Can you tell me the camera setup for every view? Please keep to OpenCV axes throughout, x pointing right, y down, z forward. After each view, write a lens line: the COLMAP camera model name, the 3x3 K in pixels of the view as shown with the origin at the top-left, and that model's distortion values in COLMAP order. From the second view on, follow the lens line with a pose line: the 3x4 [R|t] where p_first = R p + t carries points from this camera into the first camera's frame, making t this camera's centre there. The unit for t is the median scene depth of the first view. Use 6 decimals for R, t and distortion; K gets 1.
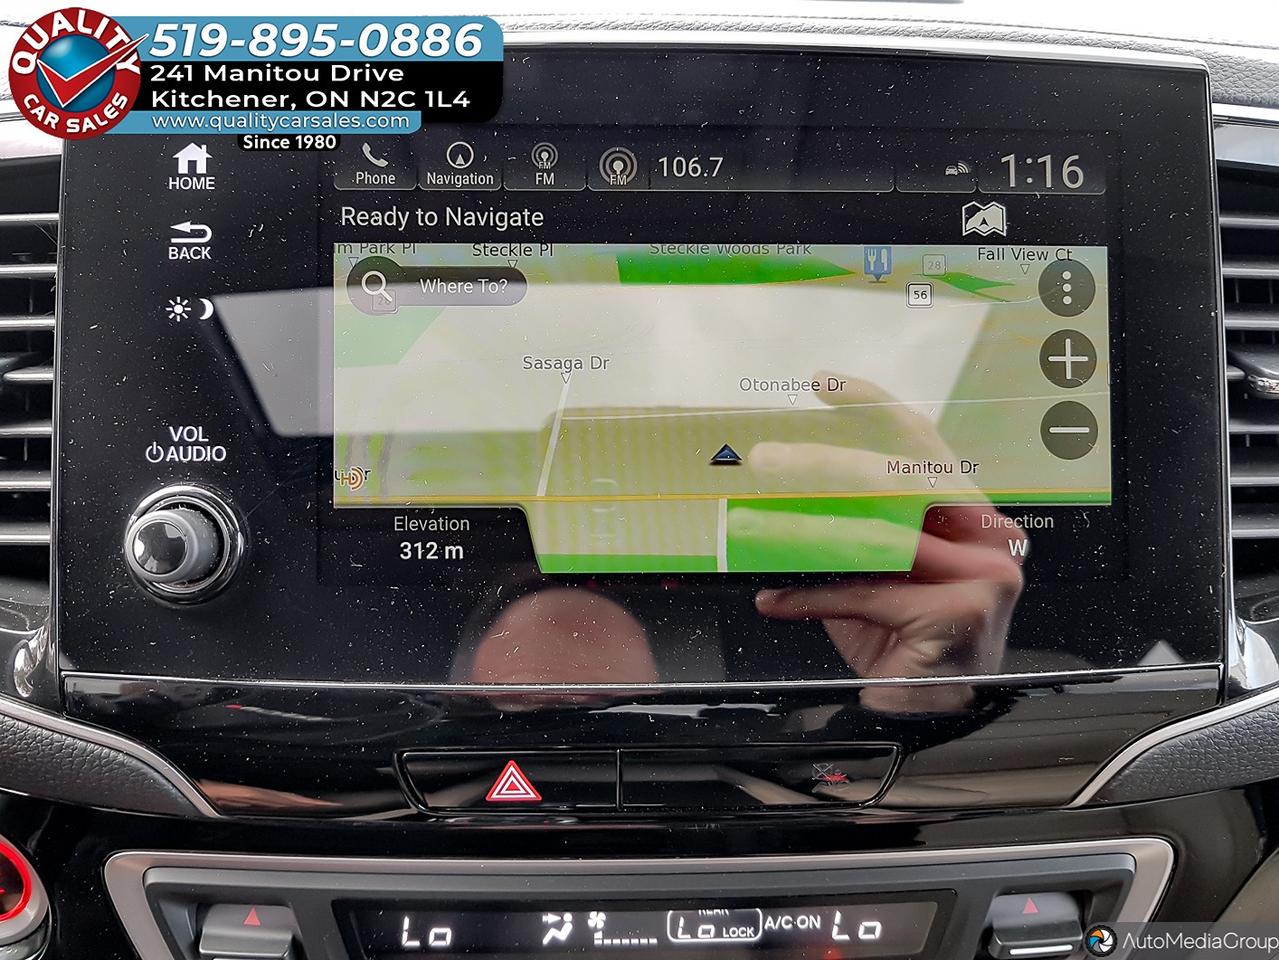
lens RADIAL K [[972.0, 0, 664.0], [0, 972.0, 477.0], [0, 0, 1]] dist [-0.008309, -0.000701]
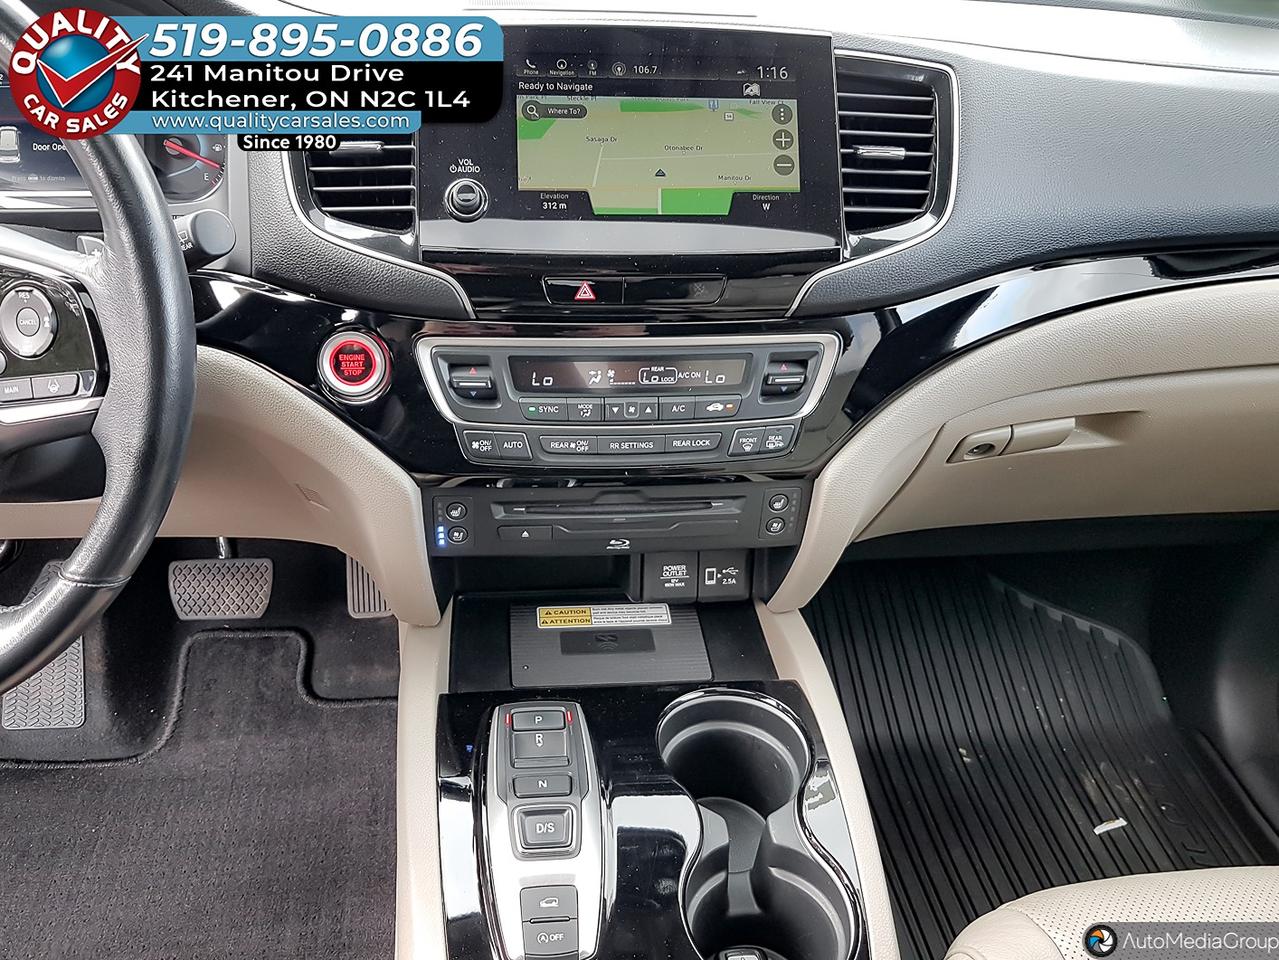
lens RADIAL K [[981.8, 0, 623.1], [0, 981.8, 480.4], [0, 0, 1]] dist [0.001616, -0.001146]
pose [[0.997791, -0.018210, 0.063881, -0.233288], [0.020852, 0.998944, -0.040947, 0.952647], [-0.063068, 0.042188, 0.997117, -1.714863]]
